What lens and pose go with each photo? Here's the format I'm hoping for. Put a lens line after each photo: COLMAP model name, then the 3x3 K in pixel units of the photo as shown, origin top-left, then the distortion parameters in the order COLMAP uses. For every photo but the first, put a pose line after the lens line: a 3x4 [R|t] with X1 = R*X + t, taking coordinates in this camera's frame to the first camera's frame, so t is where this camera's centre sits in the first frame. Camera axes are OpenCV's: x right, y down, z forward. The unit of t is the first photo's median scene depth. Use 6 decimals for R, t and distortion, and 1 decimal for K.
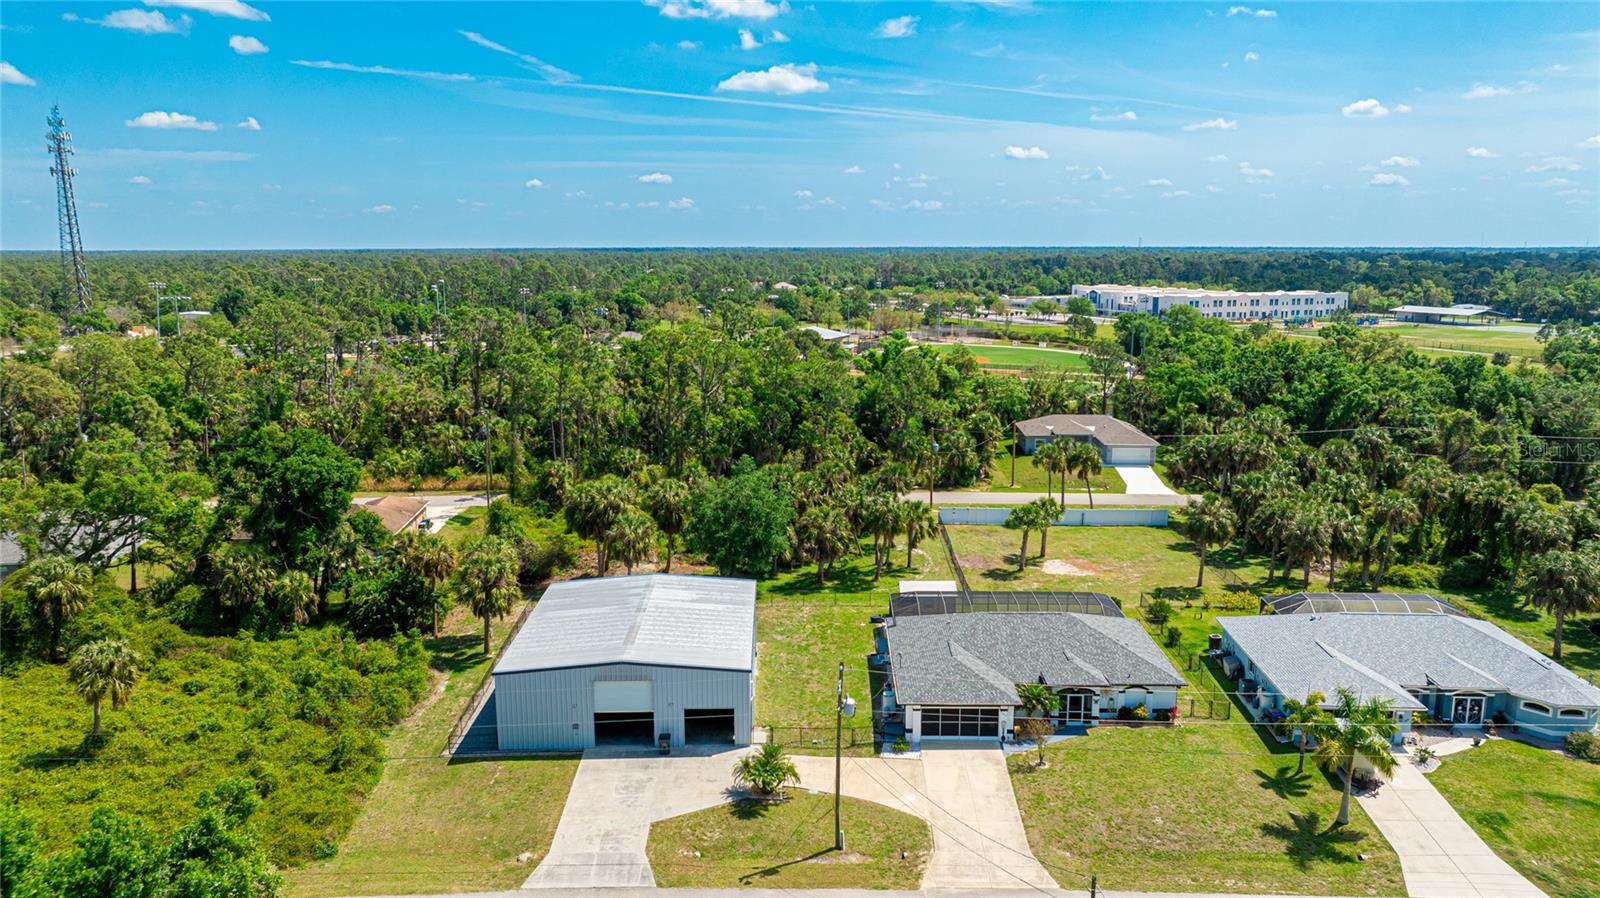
lens RADIAL K [[1130.2, 0, 808.3], [0, 1130.2, 459.0], [0, 0, 1]] dist [-0.030736, 0.021457]
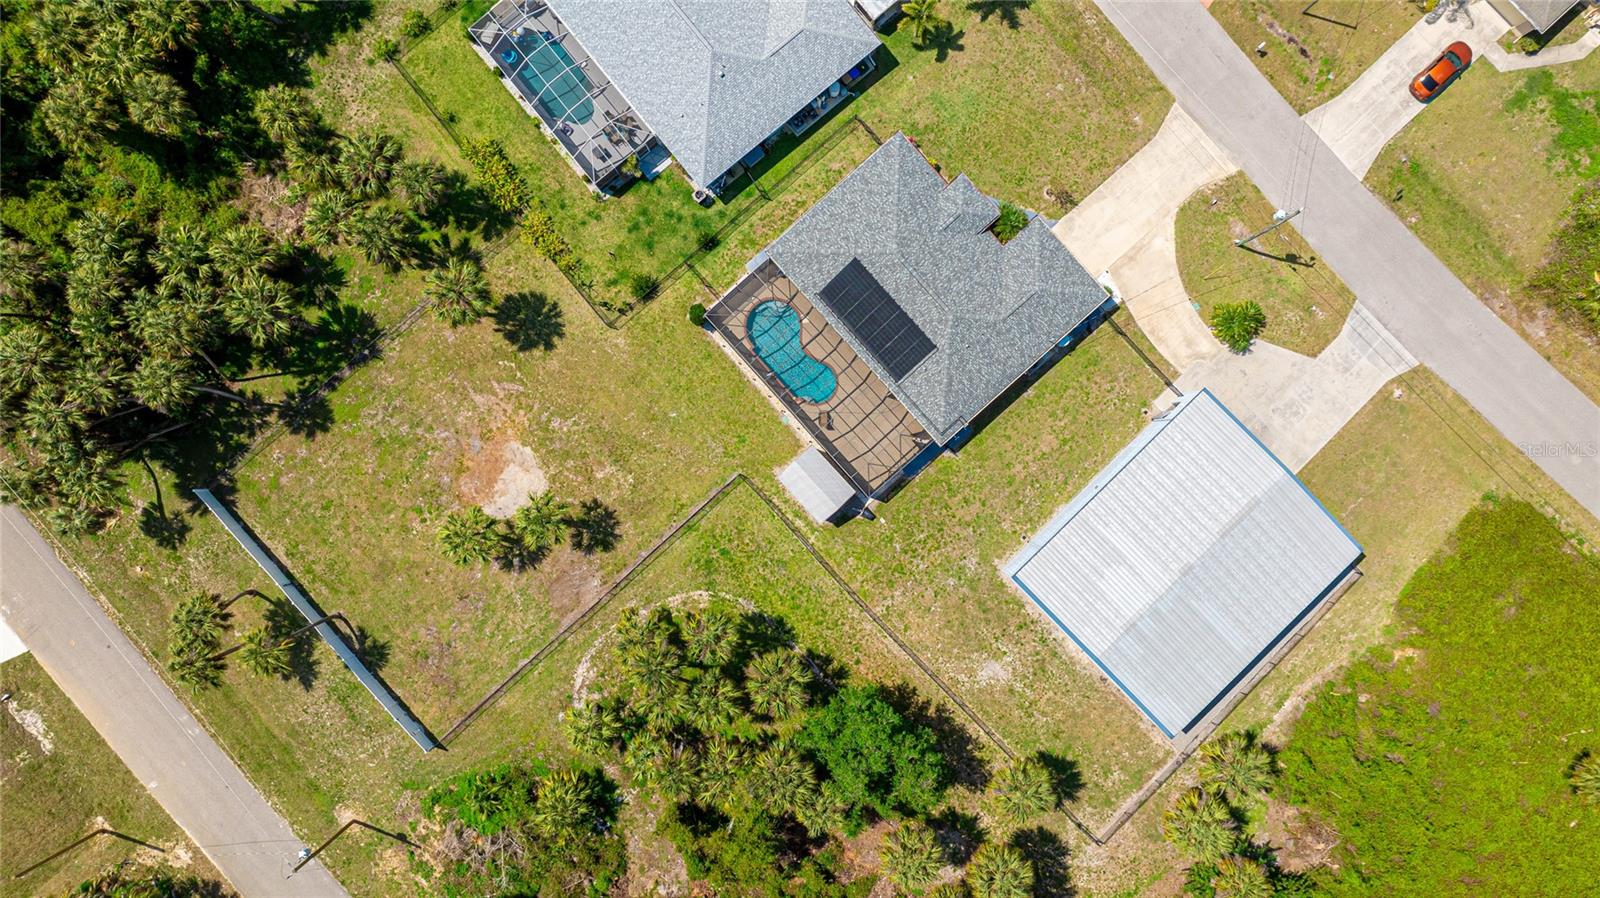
lens RADIAL K [[1130.8, 0, 801.7], [0, 1130.8, 443.2], [0, 0, 1]] dist [-0.014656, -0.001777]
pose [[-0.678984, -0.734011, 0.014455, 0.115505], [0.147568, -0.117165, 0.982088, -0.686384], [-0.719169, 0.668955, 0.187869, 0.773374]]
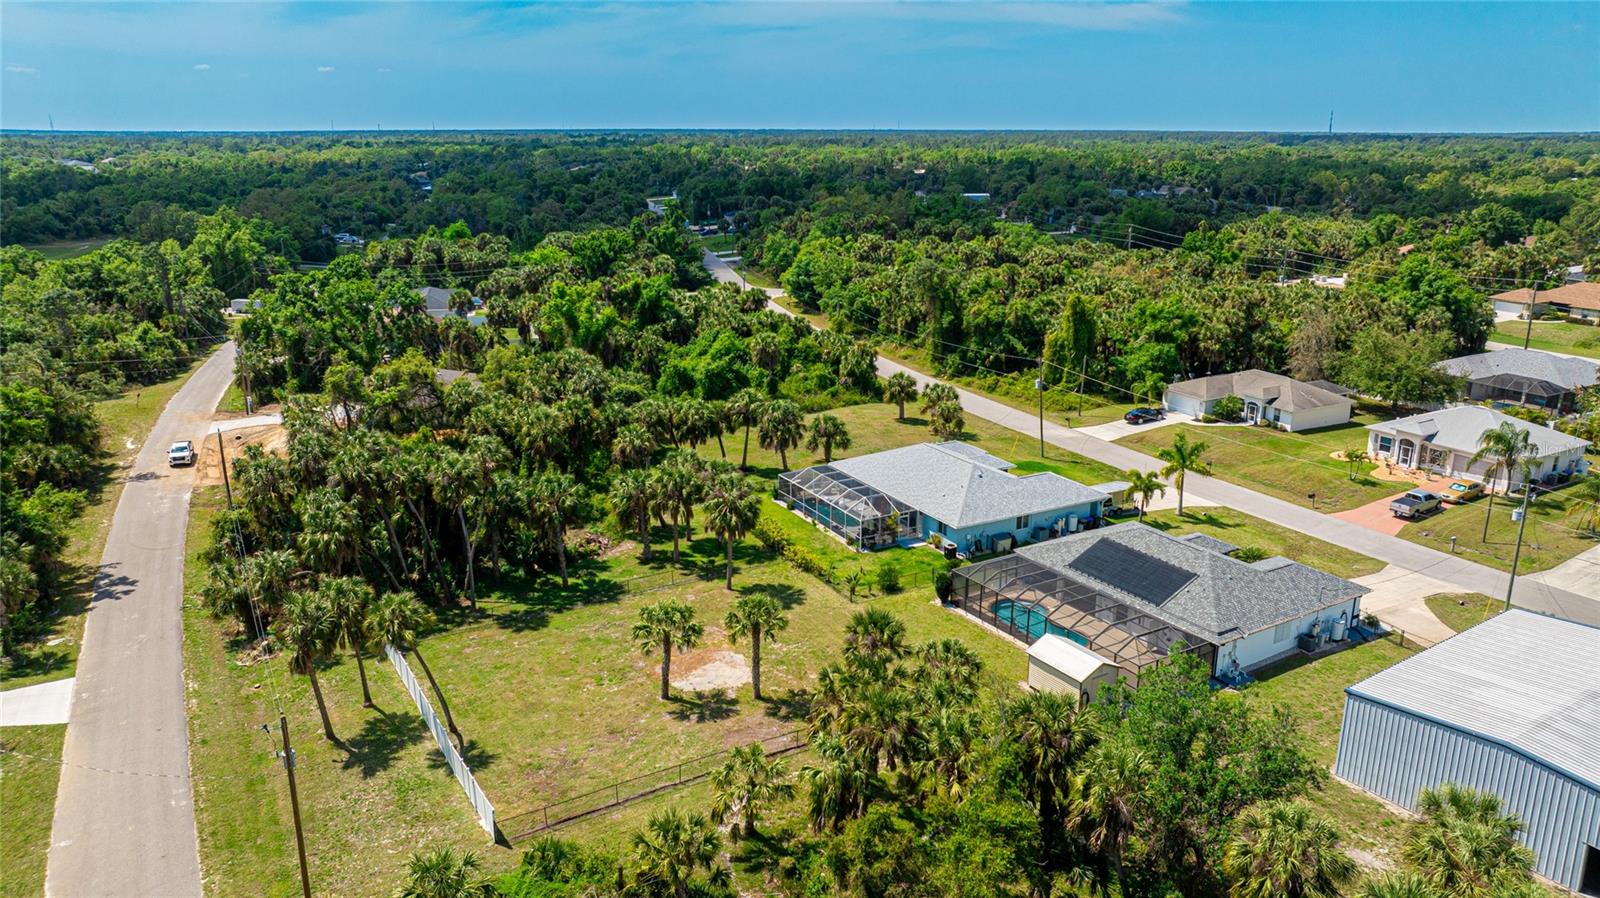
lens RADIAL K [[1106.4, 0, 801.2], [0, 1106.4, 450.7], [0, 0, 1]] dist [-0.023840, -0.004307]
pose [[-0.533864, -0.227262, 0.814457, -0.331782], [0.157479, 0.919630, 0.359834, -0.273962], [-0.830776, 0.320362, -0.455169, 1.342219]]
